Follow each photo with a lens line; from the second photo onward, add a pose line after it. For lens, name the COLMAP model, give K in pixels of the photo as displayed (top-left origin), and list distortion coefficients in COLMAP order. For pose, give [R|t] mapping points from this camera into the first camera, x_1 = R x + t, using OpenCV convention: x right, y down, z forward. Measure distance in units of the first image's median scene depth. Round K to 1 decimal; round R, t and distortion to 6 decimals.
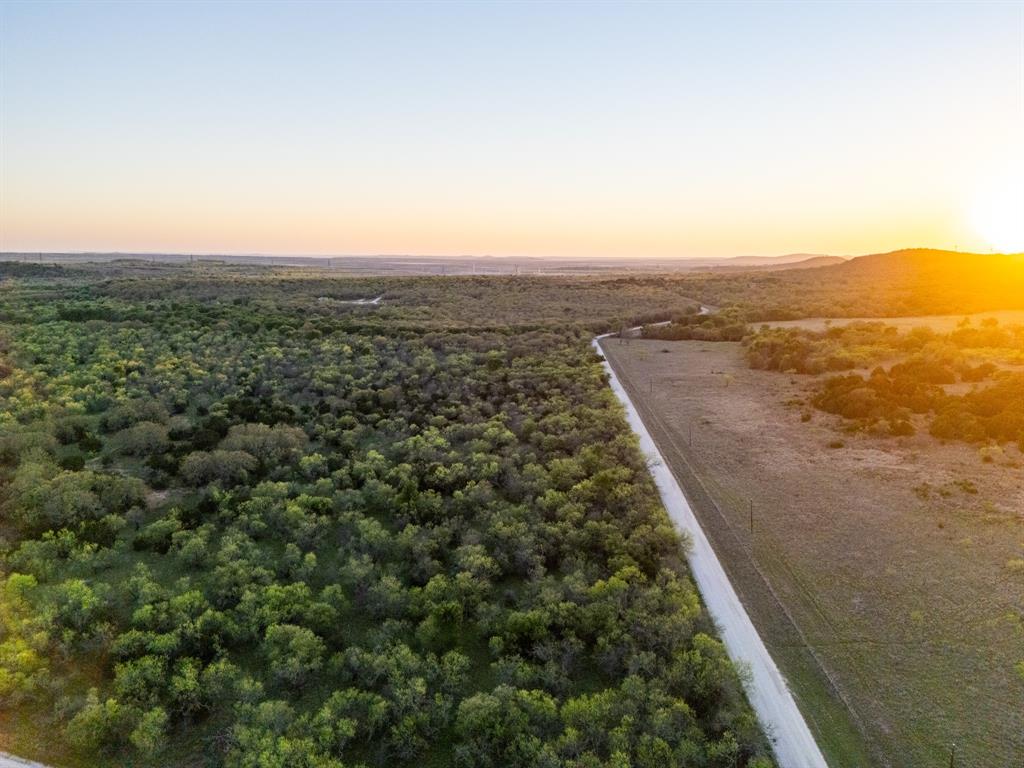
lens RADIAL K [[743.0, 0, 514.8], [0, 743.0, 375.4], [0, 0, 1]] dist [0.074194, -0.078525]
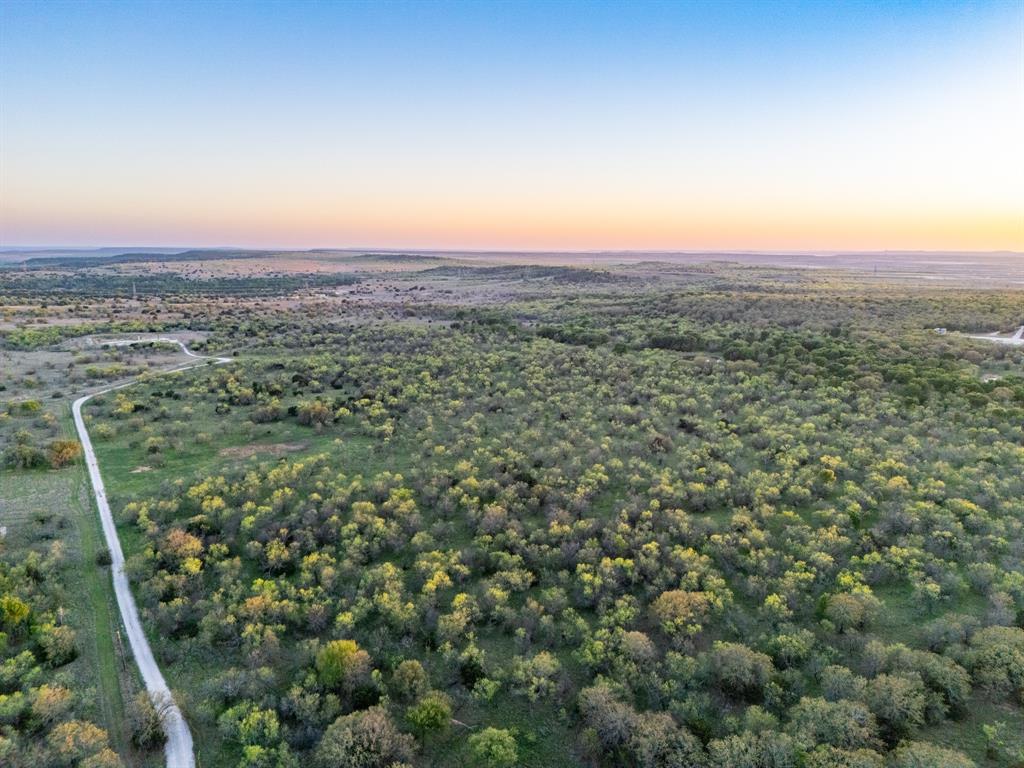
lens RADIAL K [[743.0, 0, 515.4], [0, 743.0, 389.5], [0, 0, 1]] dist [0.074194, -0.078525]
pose [[0.811509, 0.107703, -0.574329, -0.565803], [-0.094936, 0.994110, 0.052281, -0.146523], [0.576577, 0.012098, 0.816953, 0.405784]]
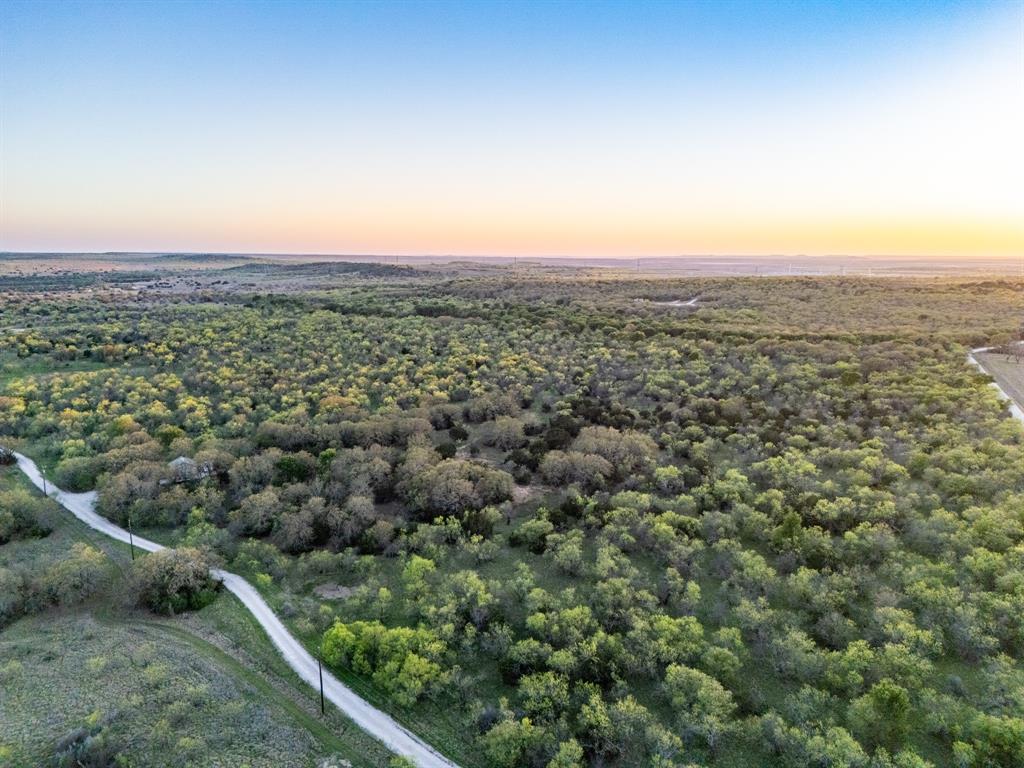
lens RADIAL K [[743.0, 0, 512.5], [0, 743.0, 378.1], [0, 0, 1]] dist [0.074194, -0.078525]
pose [[0.922119, 0.060442, -0.382155, -0.087599], [-0.059441, 0.998127, 0.014436, -0.007436], [0.382312, 0.009404, 0.923985, 0.042565]]
